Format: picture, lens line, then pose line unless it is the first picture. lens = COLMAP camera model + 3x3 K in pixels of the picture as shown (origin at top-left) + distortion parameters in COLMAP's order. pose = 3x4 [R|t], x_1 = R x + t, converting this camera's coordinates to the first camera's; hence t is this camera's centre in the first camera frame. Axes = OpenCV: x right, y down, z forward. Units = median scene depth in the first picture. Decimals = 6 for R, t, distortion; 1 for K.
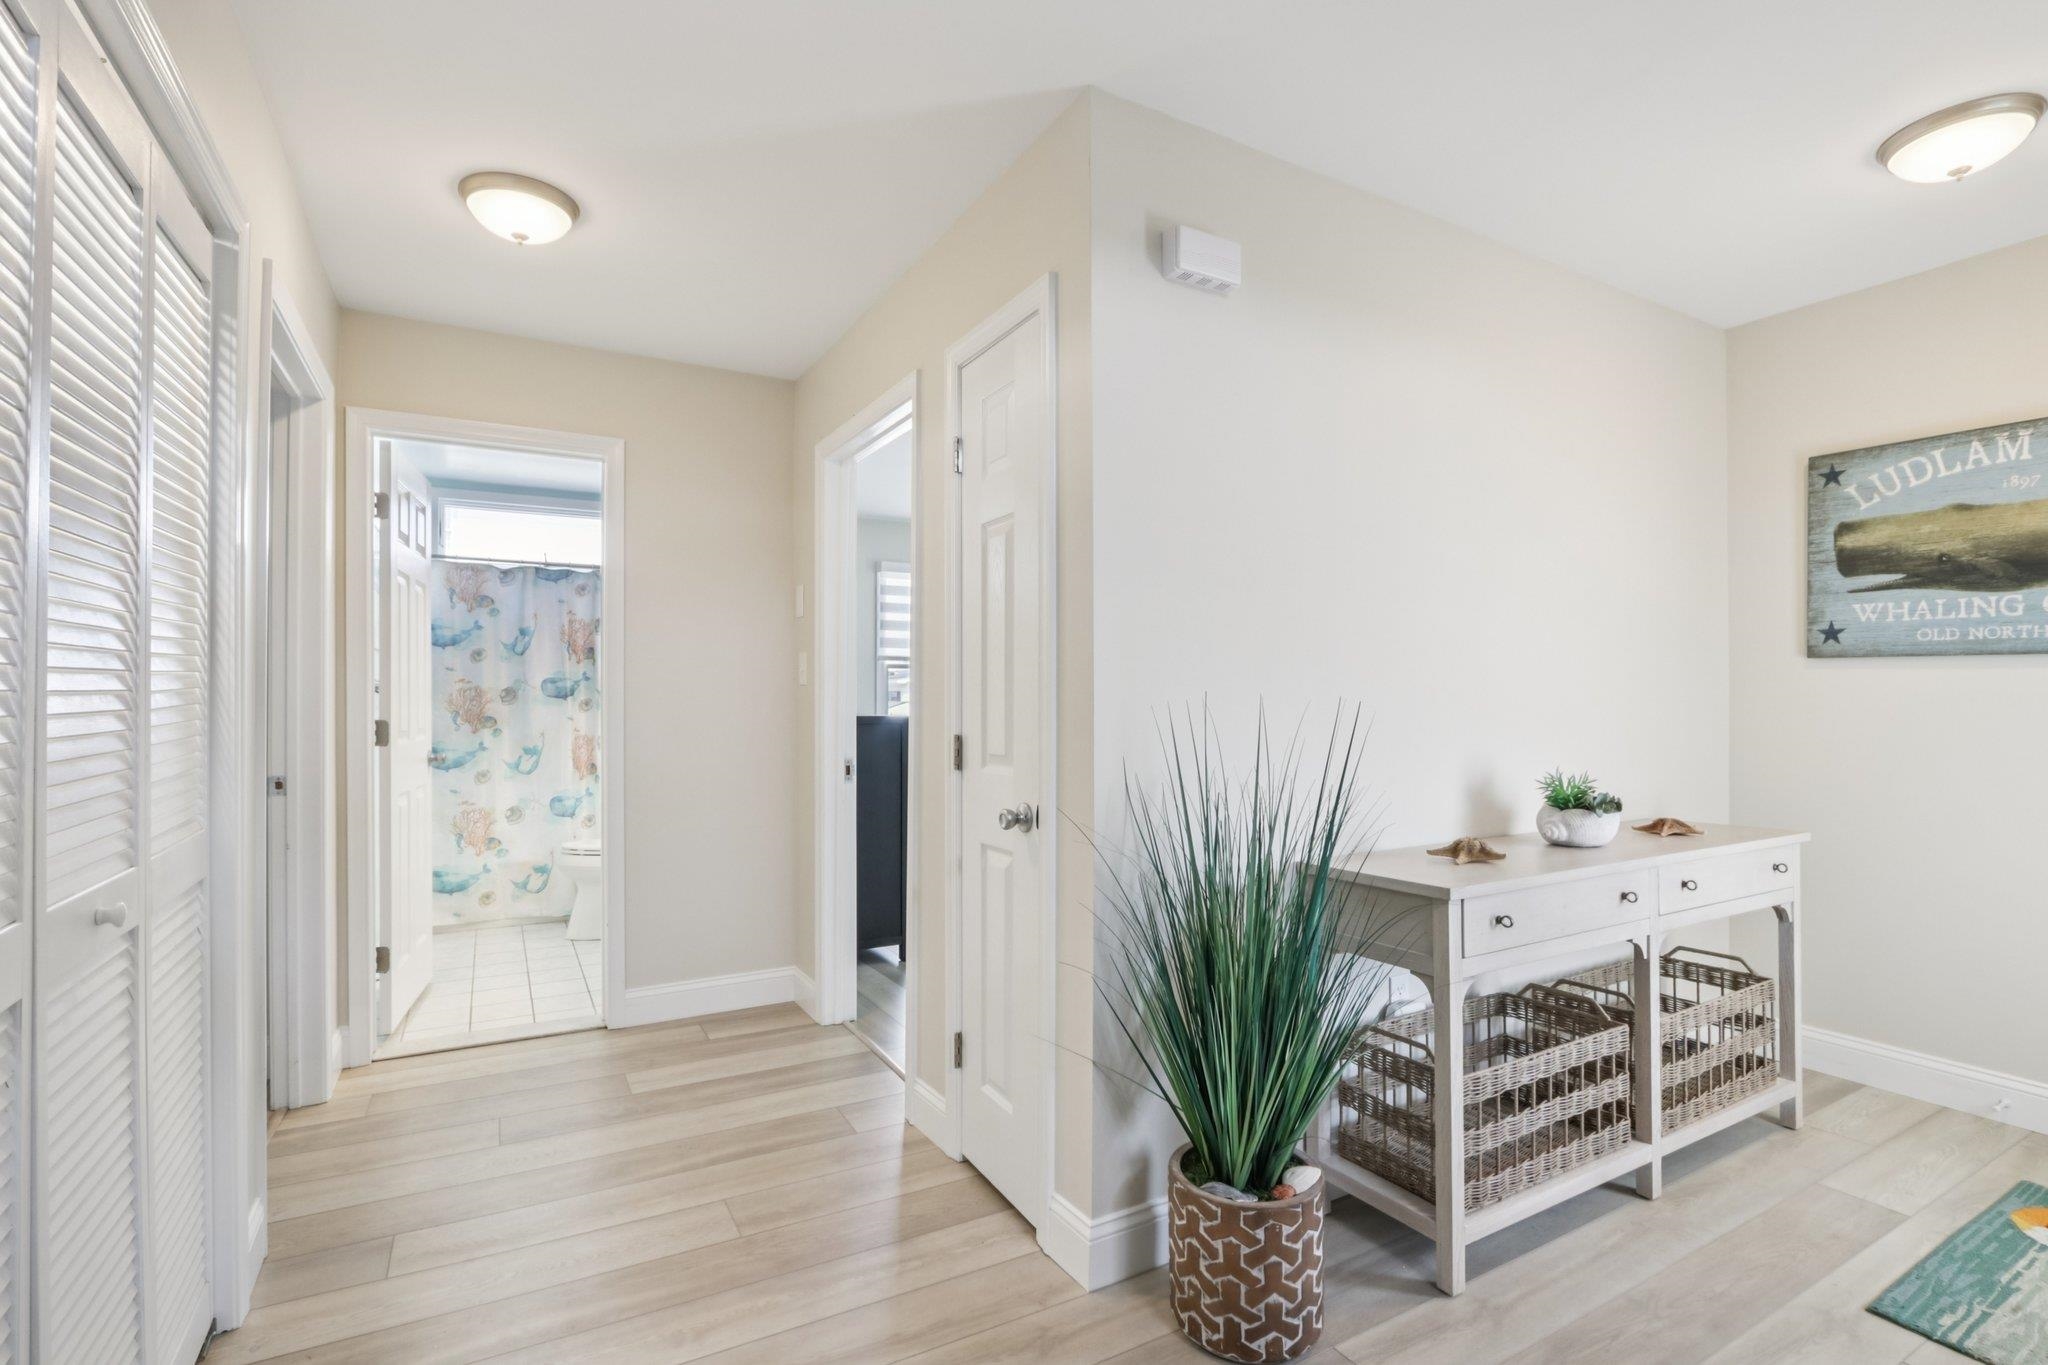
lens RADIAL K [[932.4, 0, 1024.5], [0, 932.4, 688.4], [0, 0, 1]] dist [-0.025196, 0.000179]
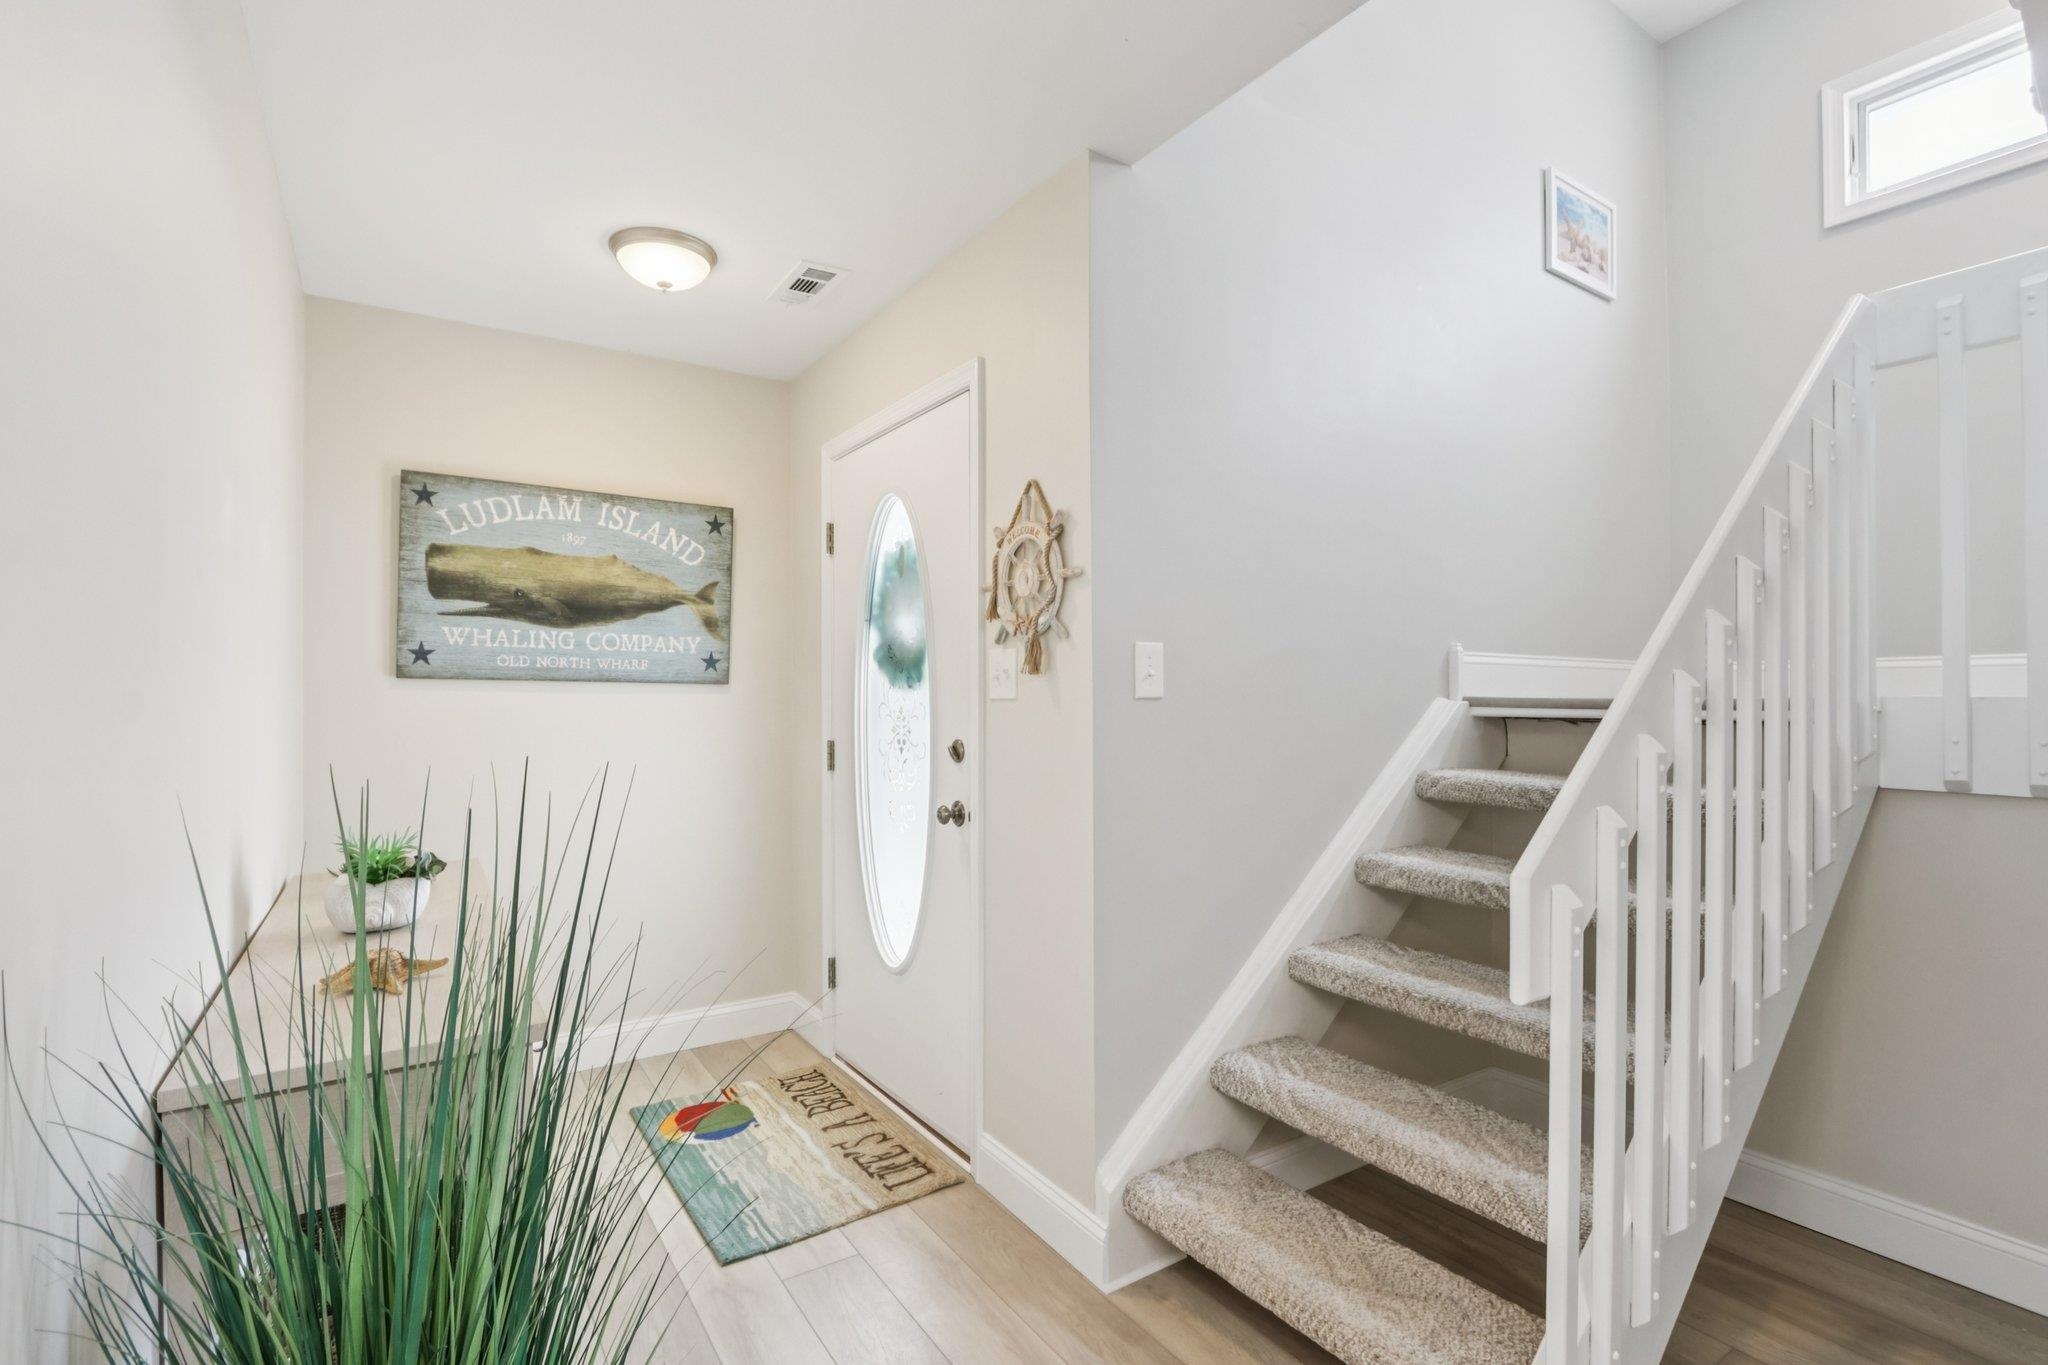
lens RADIAL K [[932.4, 0, 1016.8], [0, 932.4, 686.1], [0, 0, 1]] dist [-0.025196, 0.000179]
pose [[-0.076680, 0.010395, 0.997002, -0.166184], [-0.007397, 0.999912, -0.010995, -0.020368], [-0.997028, -0.008217, -0.076596, 0.460392]]
